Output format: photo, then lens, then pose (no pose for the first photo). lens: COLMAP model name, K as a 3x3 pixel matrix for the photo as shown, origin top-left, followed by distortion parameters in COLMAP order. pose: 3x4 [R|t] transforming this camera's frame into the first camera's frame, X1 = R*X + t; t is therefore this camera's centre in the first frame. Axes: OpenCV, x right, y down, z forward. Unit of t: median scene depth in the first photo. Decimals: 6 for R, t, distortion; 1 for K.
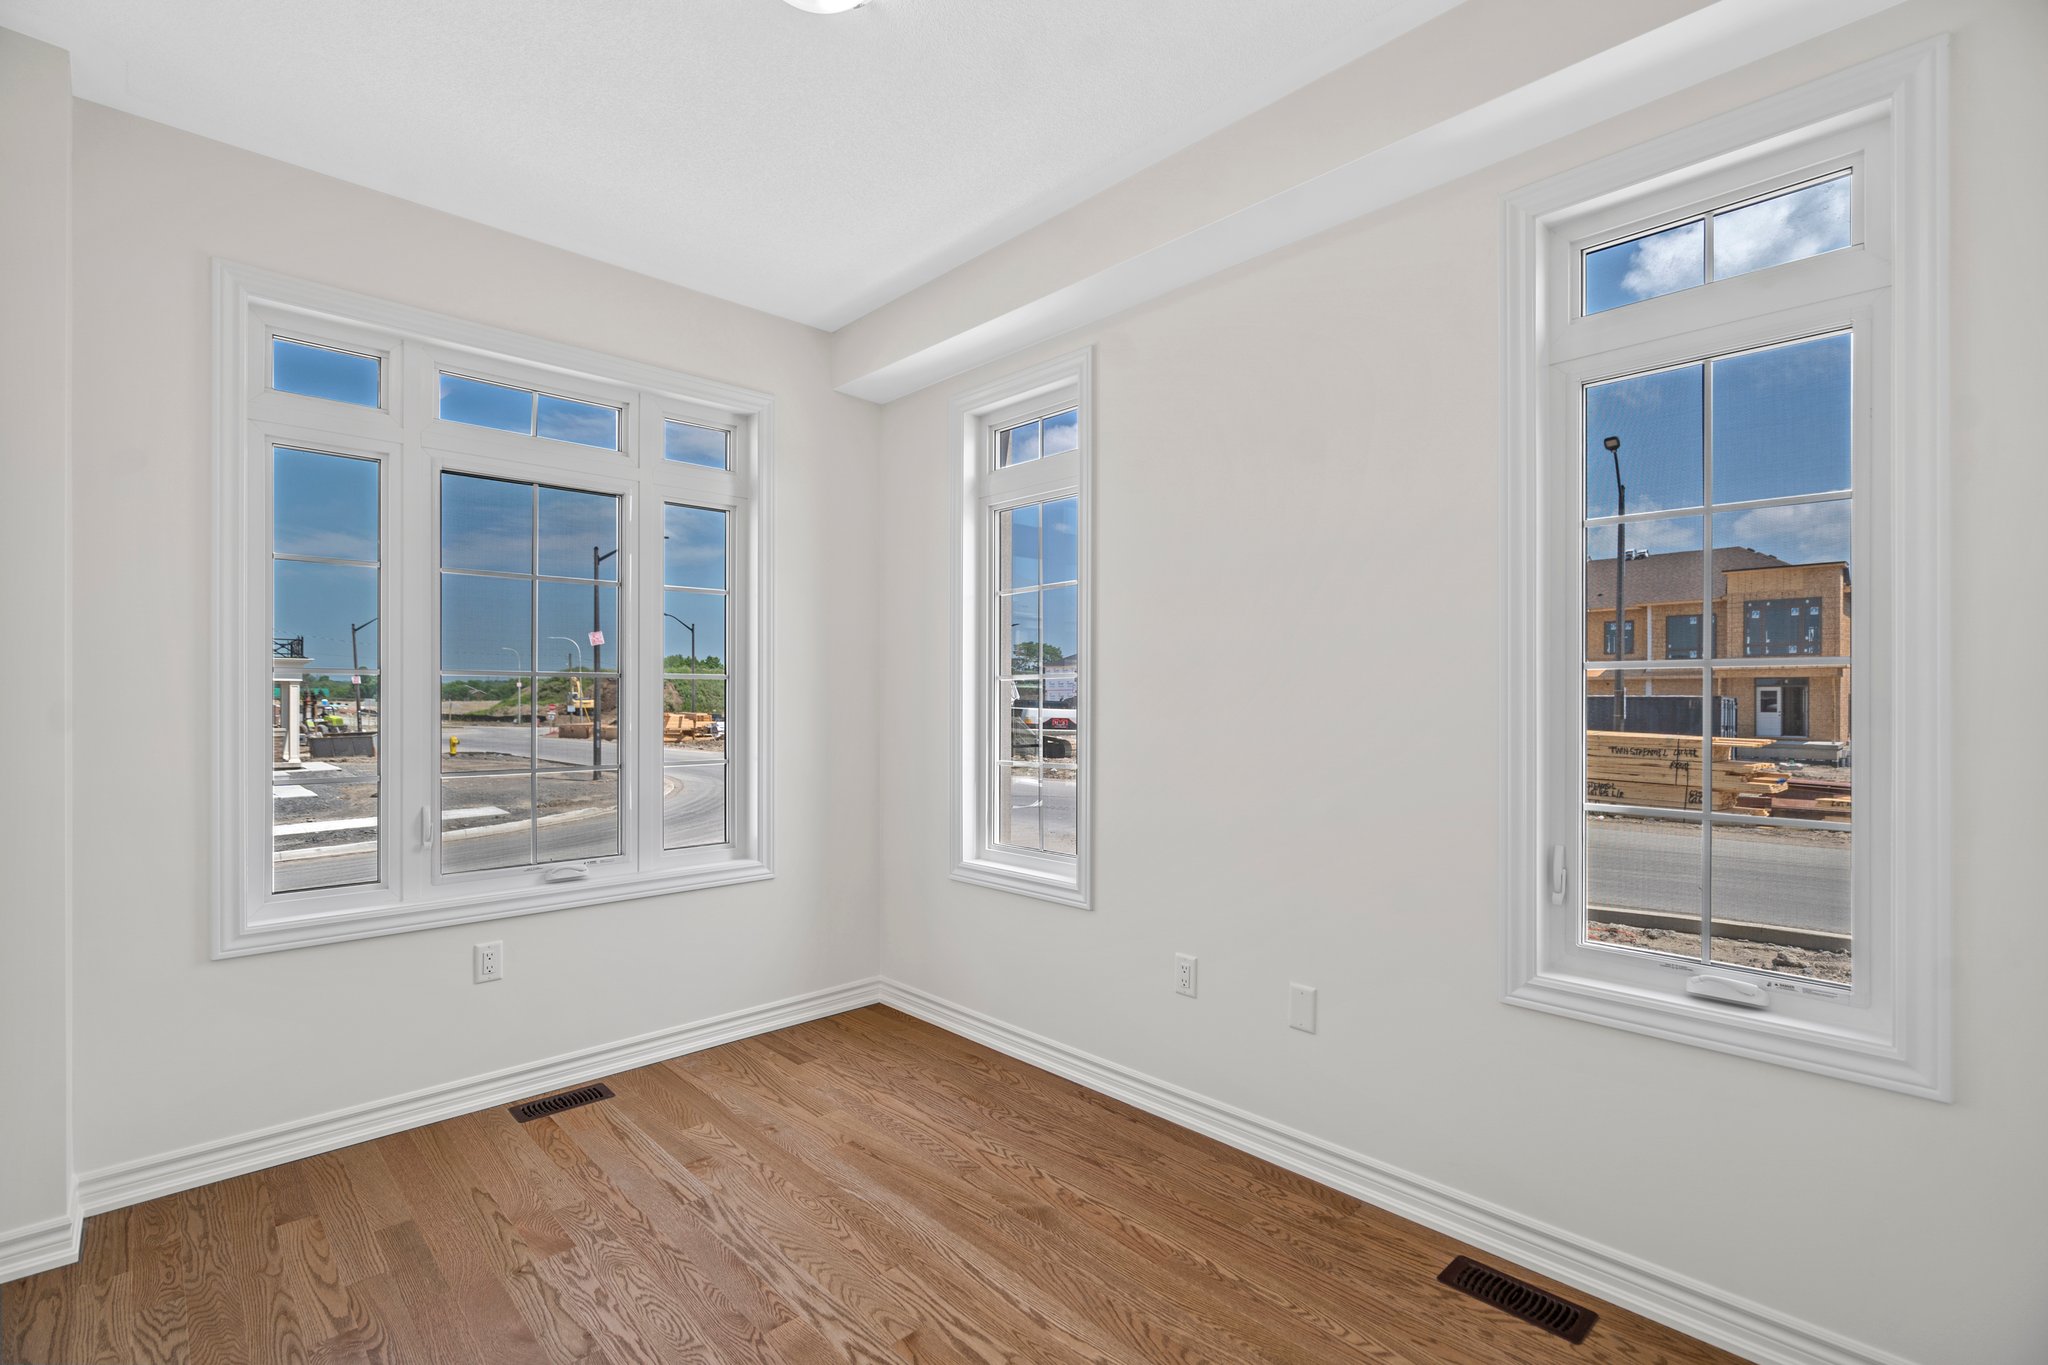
lens RADIAL K [[928.3, 0, 1018.1], [0, 928.3, 687.4], [0, 0, 1]] dist [-0.003297, 0.001517]
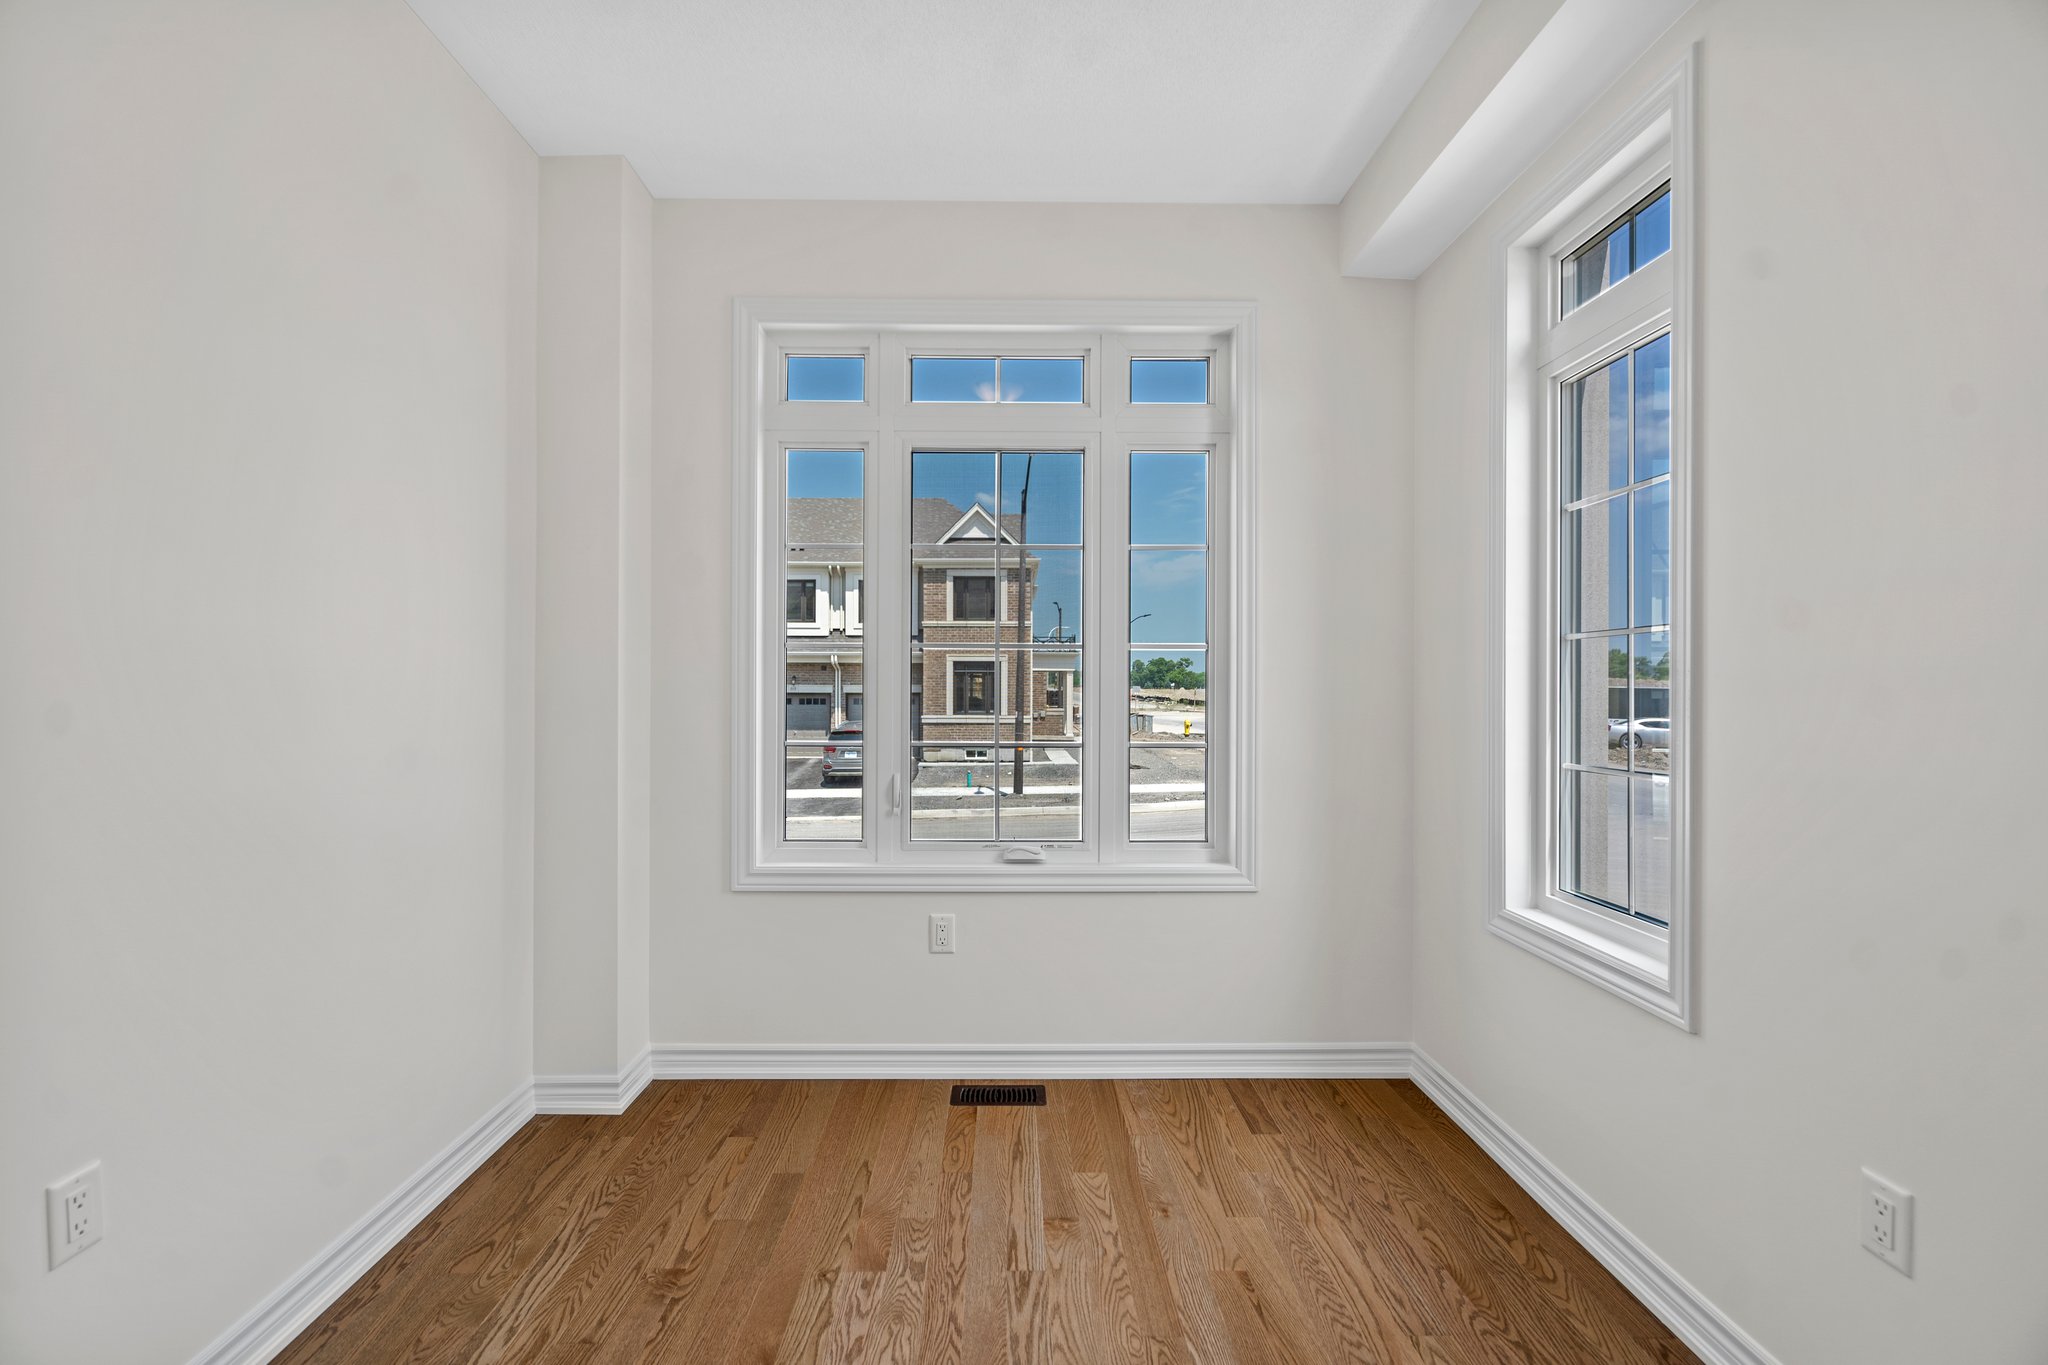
lens RADIAL K [[928.3, 0, 1028.9], [0, 928.3, 678.1], [0, 0, 1]] dist [-0.003297, 0.001517]
pose [[0.733295, -0.003866, -0.679900, 0.180218], [0.004380, 0.999990, -0.000963, 0.022085], [0.679897, -0.002272, 0.733304, 0.329642]]
